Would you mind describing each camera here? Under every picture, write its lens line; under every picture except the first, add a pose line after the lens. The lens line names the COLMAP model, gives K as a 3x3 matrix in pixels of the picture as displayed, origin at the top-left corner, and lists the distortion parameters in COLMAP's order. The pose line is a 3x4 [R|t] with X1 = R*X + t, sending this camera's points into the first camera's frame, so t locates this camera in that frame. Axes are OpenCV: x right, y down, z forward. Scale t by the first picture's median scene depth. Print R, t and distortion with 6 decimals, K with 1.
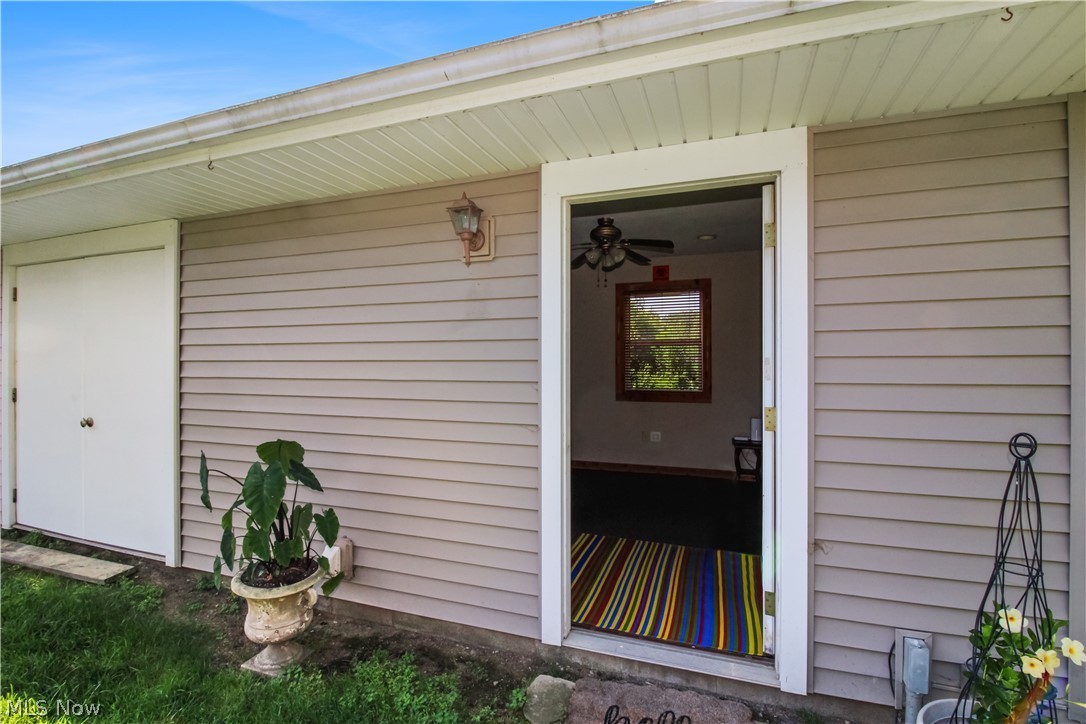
lens RADIAL K [[523.7, 0, 523.0], [0, 523.7, 352.7], [0, 0, 1]] dist [0.006830, -0.009224]
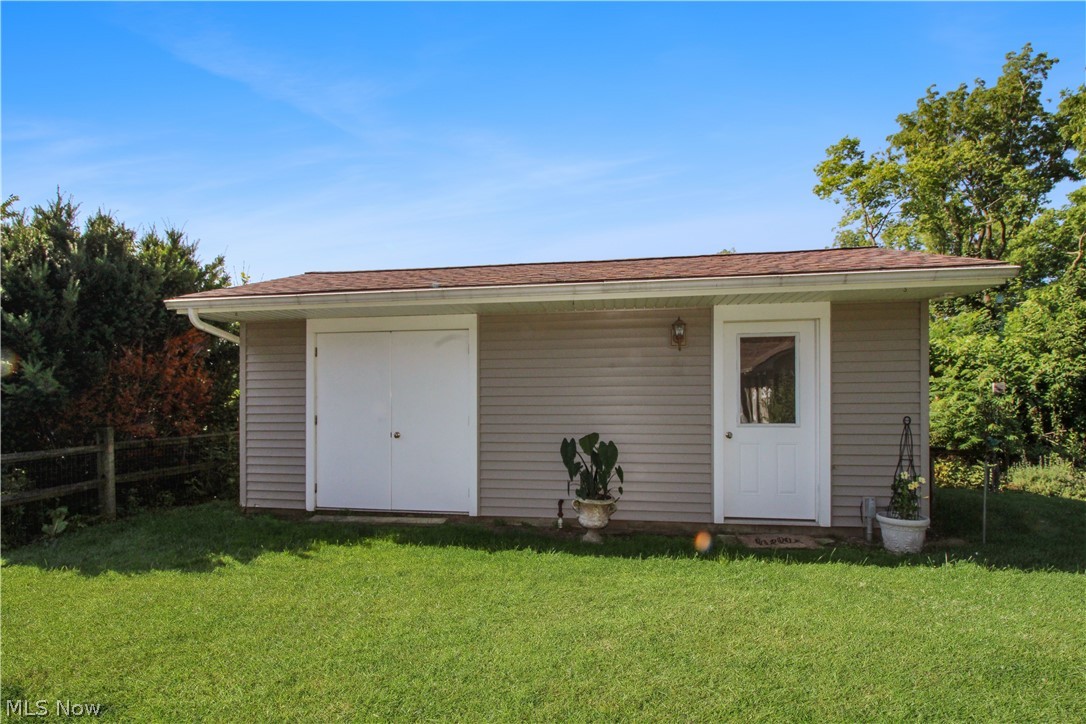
lens RADIAL K [[523.7, 0, 544.4], [0, 523.7, 400.7], [0, 0, 1]] dist [0.006830, -0.009224]
pose [[0.983635, 0.005872, 0.180079, -1.483212], [-0.003671, 0.999914, -0.012555, 0.103020], [-0.180137, 0.011688, 0.983572, -1.441238]]
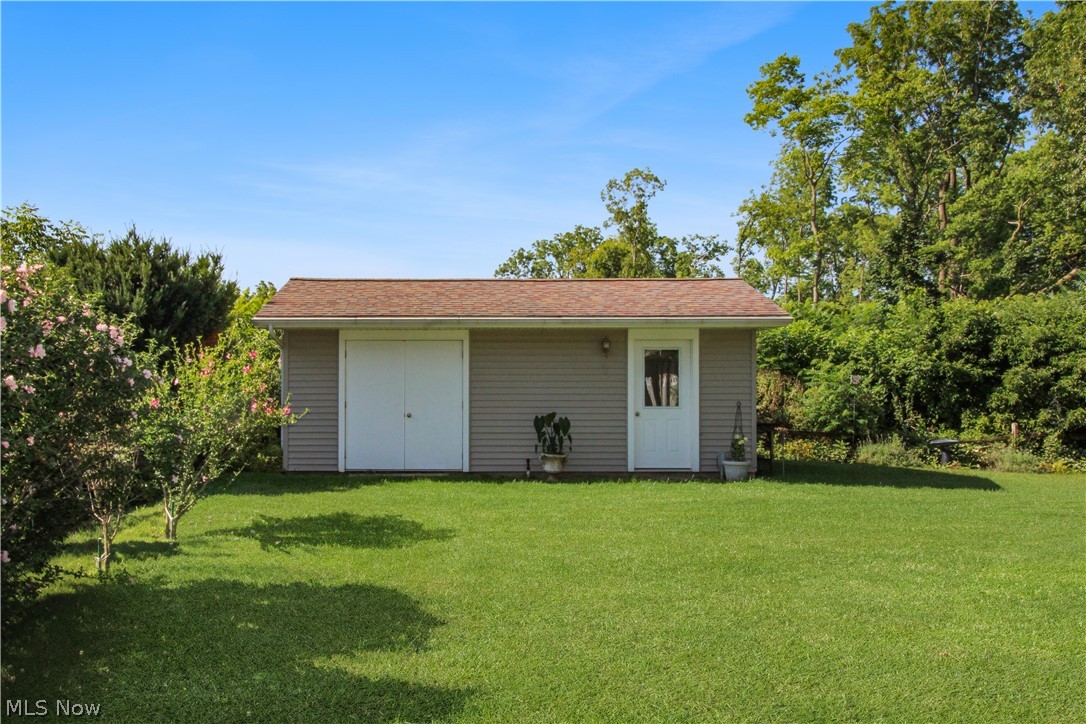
lens RADIAL K [[882.7, 0, 500.3], [0, 882.7, 357.0], [0, 0, 1]] dist [0.037415, 0.006386]
pose [[0.936217, 0.019857, 0.350861, -3.791612], [-0.004802, 0.999032, -0.043725, 0.103631], [-0.351390, 0.039251, 0.935406, -5.586258]]
